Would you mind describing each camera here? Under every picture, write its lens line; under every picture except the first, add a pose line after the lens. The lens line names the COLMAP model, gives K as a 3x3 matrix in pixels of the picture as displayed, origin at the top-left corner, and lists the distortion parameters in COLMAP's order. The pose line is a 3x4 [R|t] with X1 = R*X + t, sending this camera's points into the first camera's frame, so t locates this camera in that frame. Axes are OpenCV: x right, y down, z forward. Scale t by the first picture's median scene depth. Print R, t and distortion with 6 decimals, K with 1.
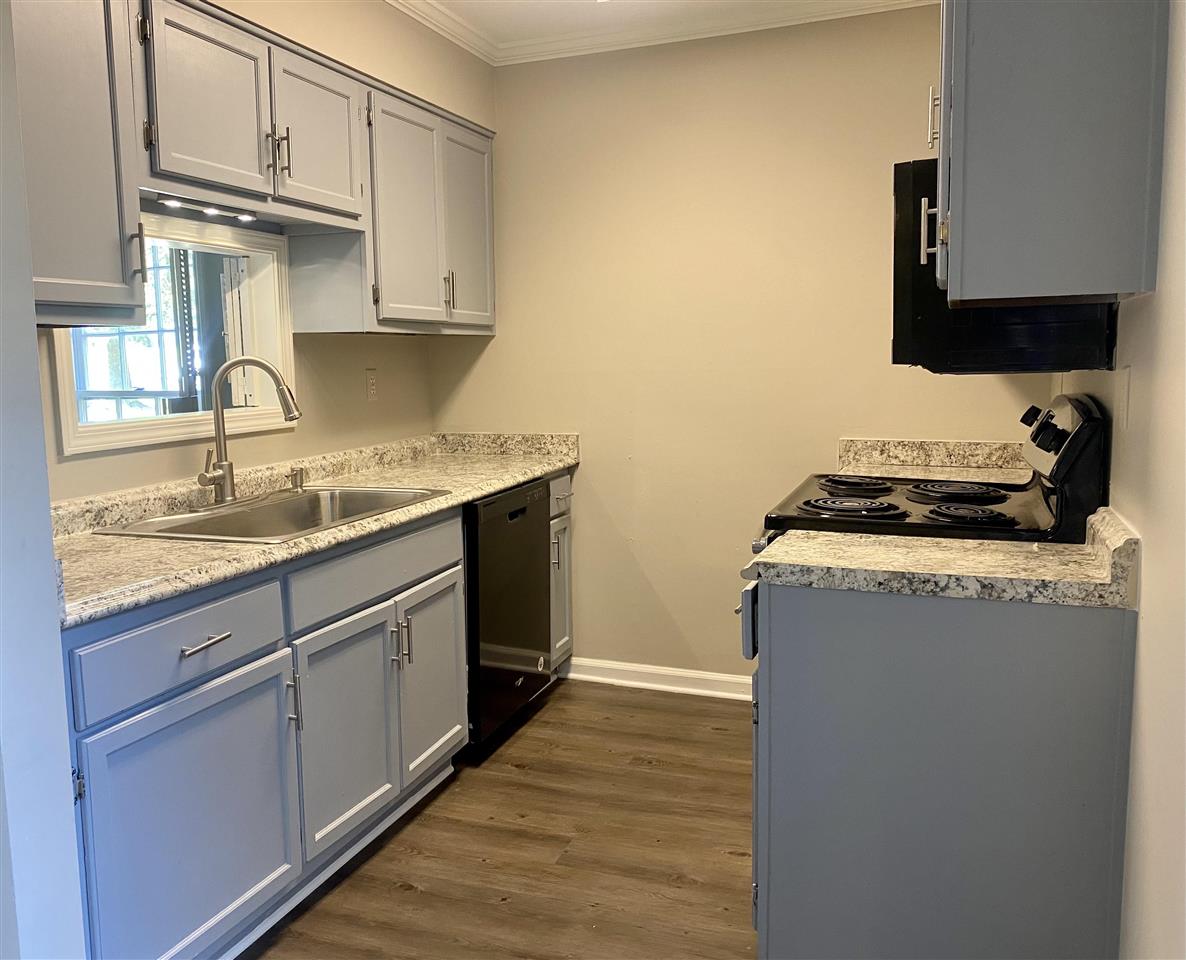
lens RADIAL K [[975.4, 0, 593.0], [0, 975.4, 480.0], [0, 0, 1]] dist [0.093123, -0.166675]
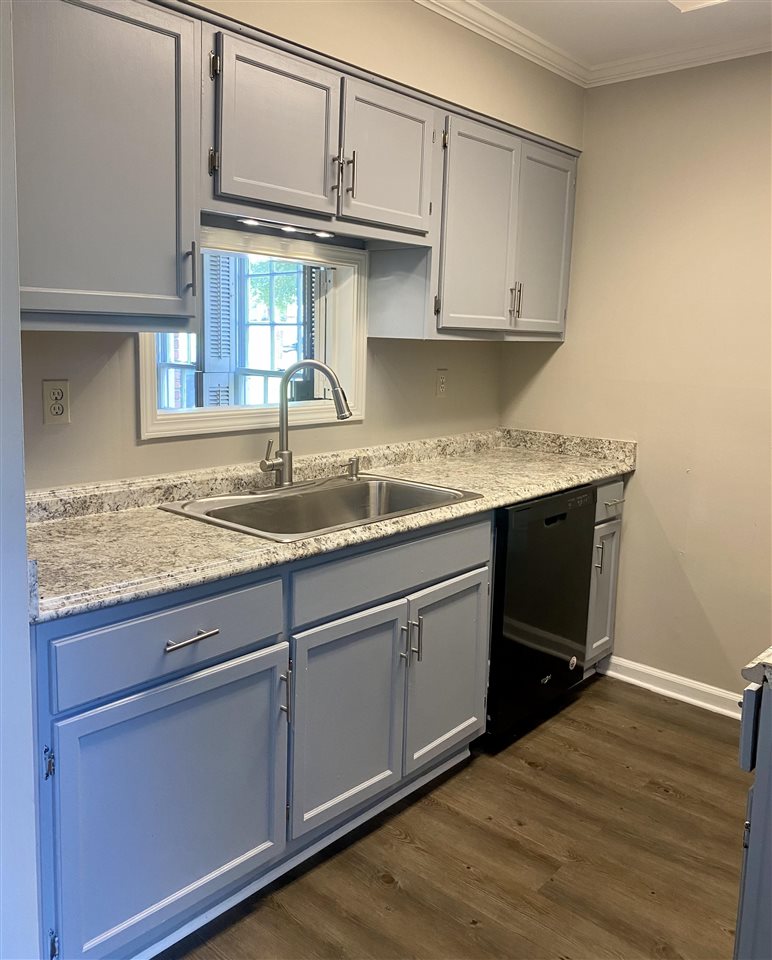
lens RADIAL K [[789.6, 0, 414.9], [0, 789.6, 440.0], [0, 0, 1]] dist [0.093123, -0.166675]
pose [[0.934309, 0.093619, -0.343950, 0.078653], [-0.092729, 0.995509, 0.019074, -0.062928], [0.344191, 0.014073, 0.938794, 0.199418]]
